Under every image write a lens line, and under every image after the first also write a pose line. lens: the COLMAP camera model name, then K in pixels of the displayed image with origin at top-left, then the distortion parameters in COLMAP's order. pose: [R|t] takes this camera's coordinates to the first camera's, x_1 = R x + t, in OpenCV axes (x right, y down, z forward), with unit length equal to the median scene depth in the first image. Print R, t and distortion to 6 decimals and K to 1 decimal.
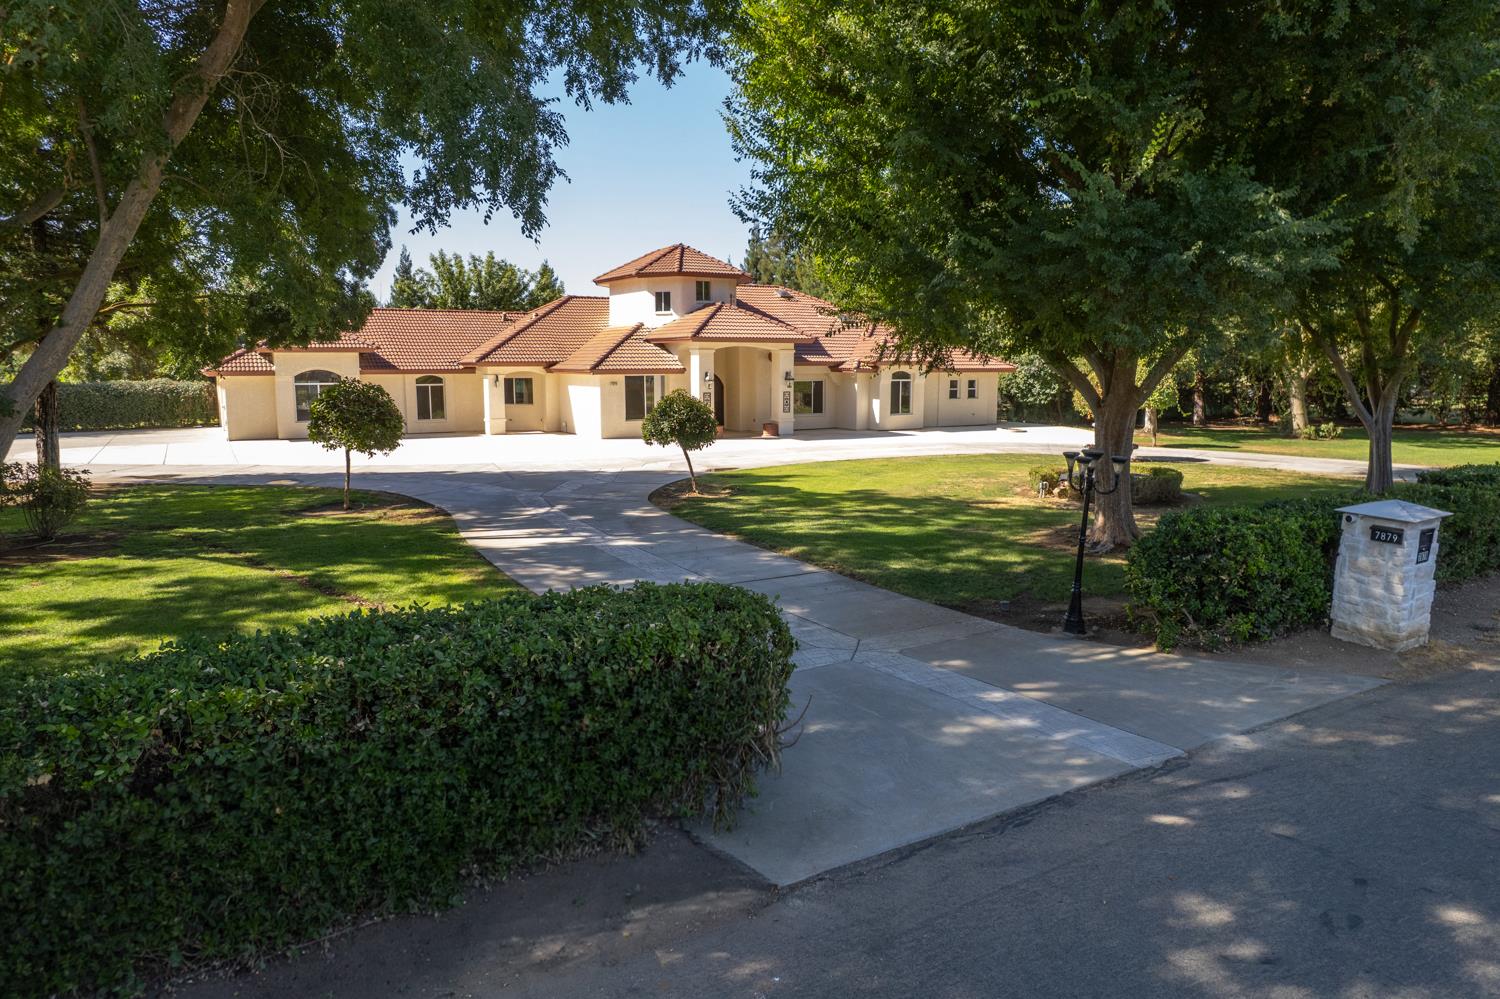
lens RADIAL K [[986.1, 0, 750.0], [0, 986.1, 499.5], [0, 0, 1]] dist [-0.006077, 0.000816]
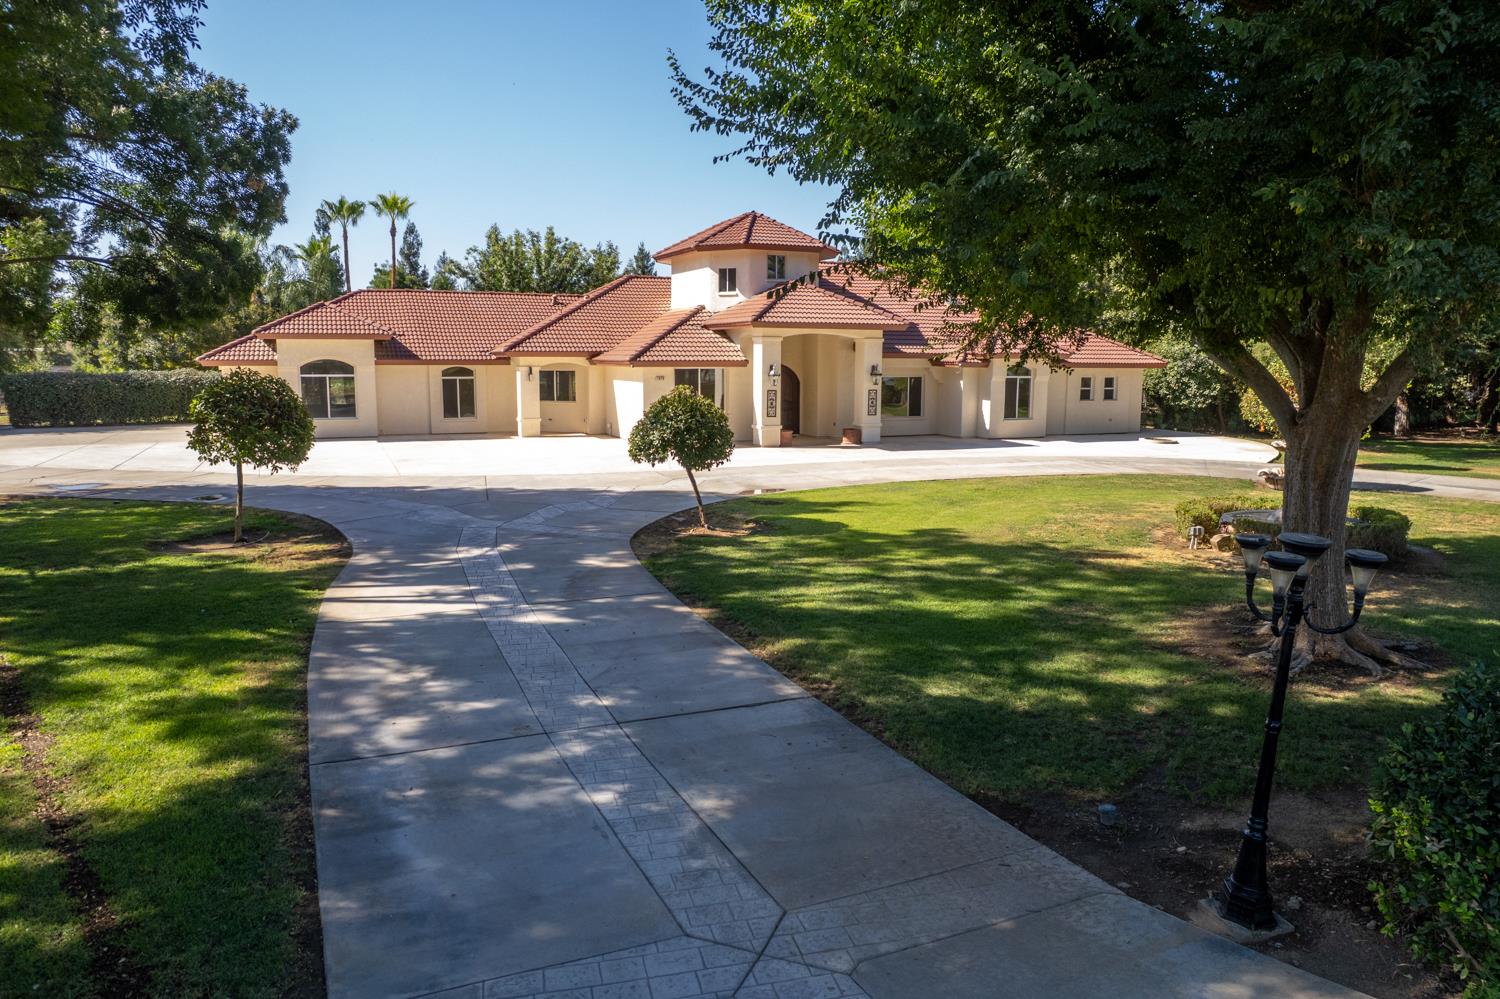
lens RADIAL K [[1055.0, 0, 750.0], [0, 1055.0, 499.5], [0, 0, 1]] dist [-0.033497, 0.051704]
pose [[0.993127, 0.021709, -0.115008, 0.038460], [-0.022013, 0.999757, -0.001373, -0.015473], [0.114950, 0.003895, 0.993364, 0.125469]]
